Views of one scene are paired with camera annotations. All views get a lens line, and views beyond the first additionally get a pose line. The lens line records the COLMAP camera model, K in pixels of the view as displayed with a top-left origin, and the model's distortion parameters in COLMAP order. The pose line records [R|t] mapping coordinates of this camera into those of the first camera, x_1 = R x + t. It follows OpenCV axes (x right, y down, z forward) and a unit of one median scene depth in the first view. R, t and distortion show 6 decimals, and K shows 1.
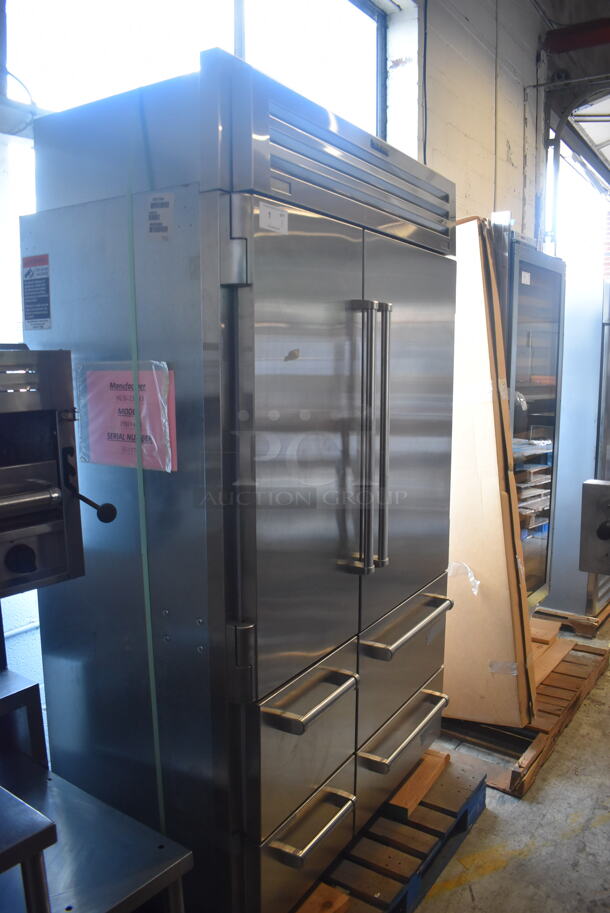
lens RADIAL K [[709.3, 0, 306.9], [0, 709.3, 455.8], [0, 0, 1]] dist [-0.069578, -0.005795]
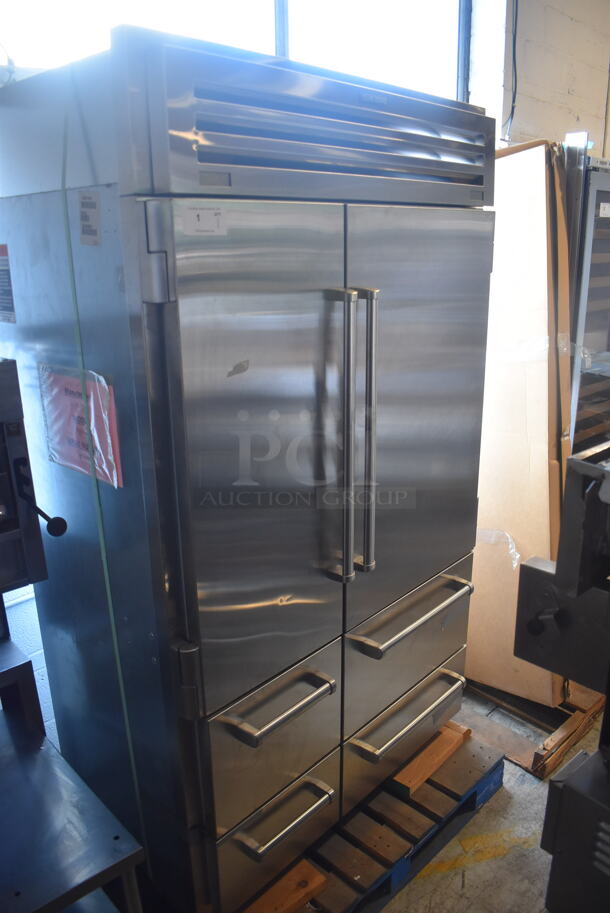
lens RADIAL K [[709.3, 0, 306.0], [0, 709.3, 457.2], [0, 0, 1]] dist [-0.069578, -0.005795]
pose [[0.983627, 0.043239, -0.174953, 0.162358], [-0.014026, 0.986214, 0.164879, -0.129323], [0.179670, -0.159726, 0.970673, 0.084978]]
